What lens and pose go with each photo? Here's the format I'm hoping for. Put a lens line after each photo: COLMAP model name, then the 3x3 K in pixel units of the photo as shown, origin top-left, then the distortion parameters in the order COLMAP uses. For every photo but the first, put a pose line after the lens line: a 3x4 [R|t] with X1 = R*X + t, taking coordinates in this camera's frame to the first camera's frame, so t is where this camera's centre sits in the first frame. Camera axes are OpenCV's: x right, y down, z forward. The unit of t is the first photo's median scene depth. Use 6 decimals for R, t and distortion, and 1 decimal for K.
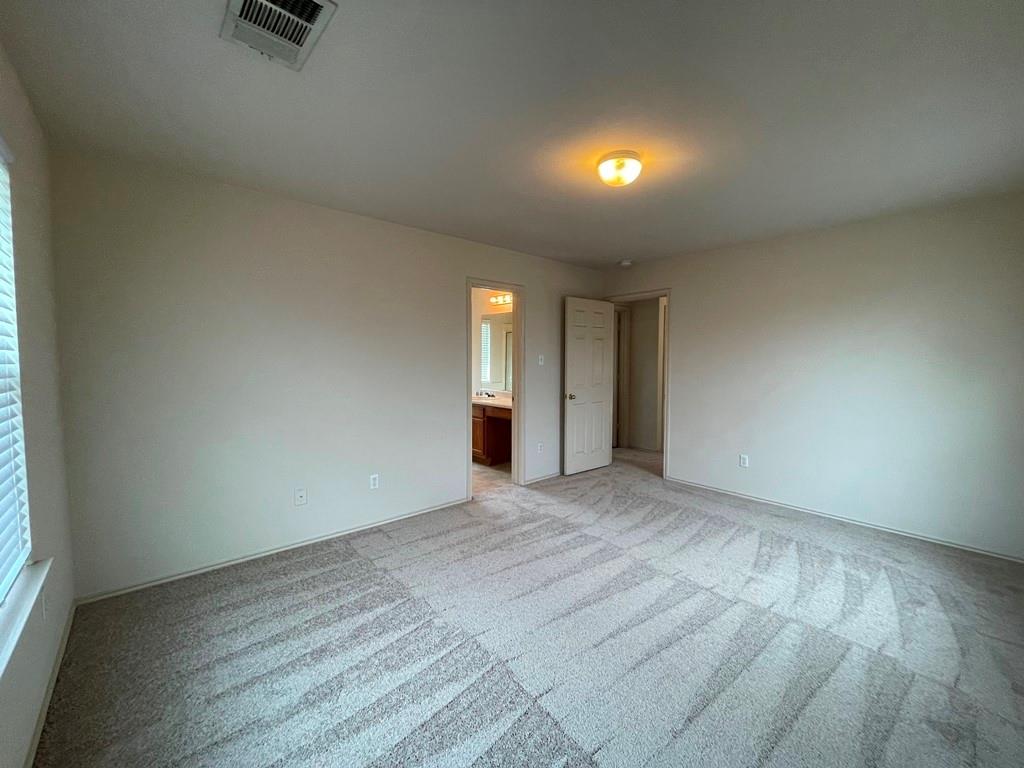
lens RADIAL K [[414.5, 0, 510.0], [0, 414.5, 382.6], [0, 0, 1]] dist [0.000302, 0.000113]
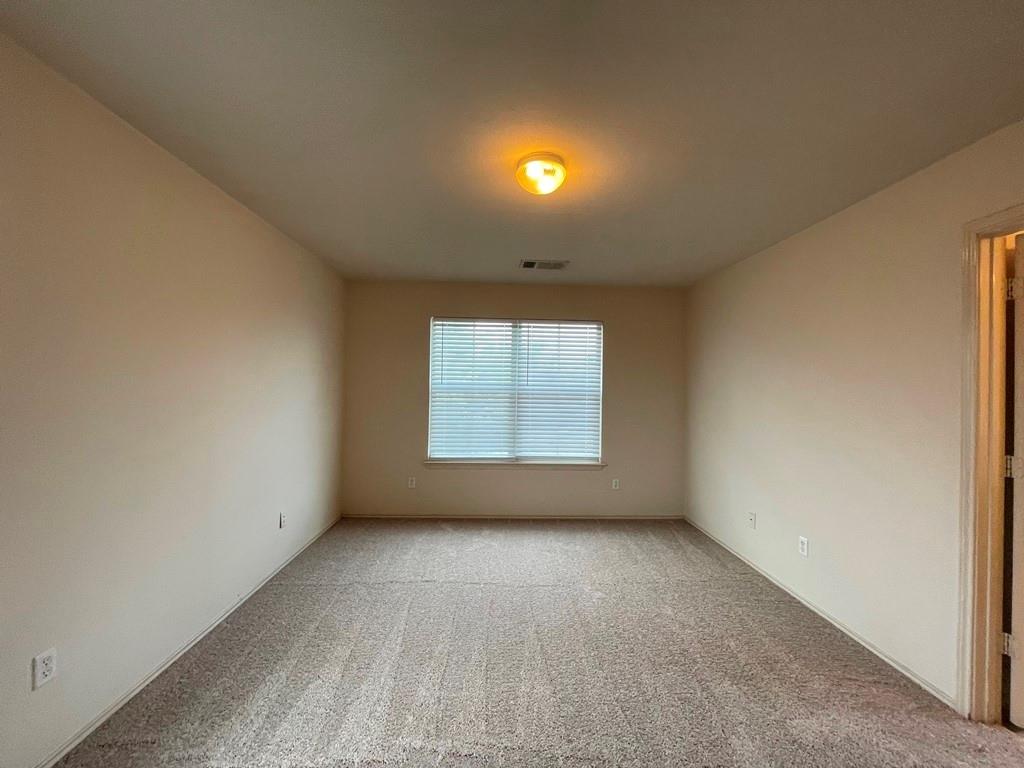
lens RADIAL K [[414.5, 0, 514.8], [0, 414.5, 379.4], [0, 0, 1]] dist [0.000302, 0.000113]
pose [[-0.623904, -0.029112, -0.780959, 0.642192], [-0.061871, 0.998009, 0.012225, -0.058361], [0.779048, 0.055946, -0.624463, 1.012375]]
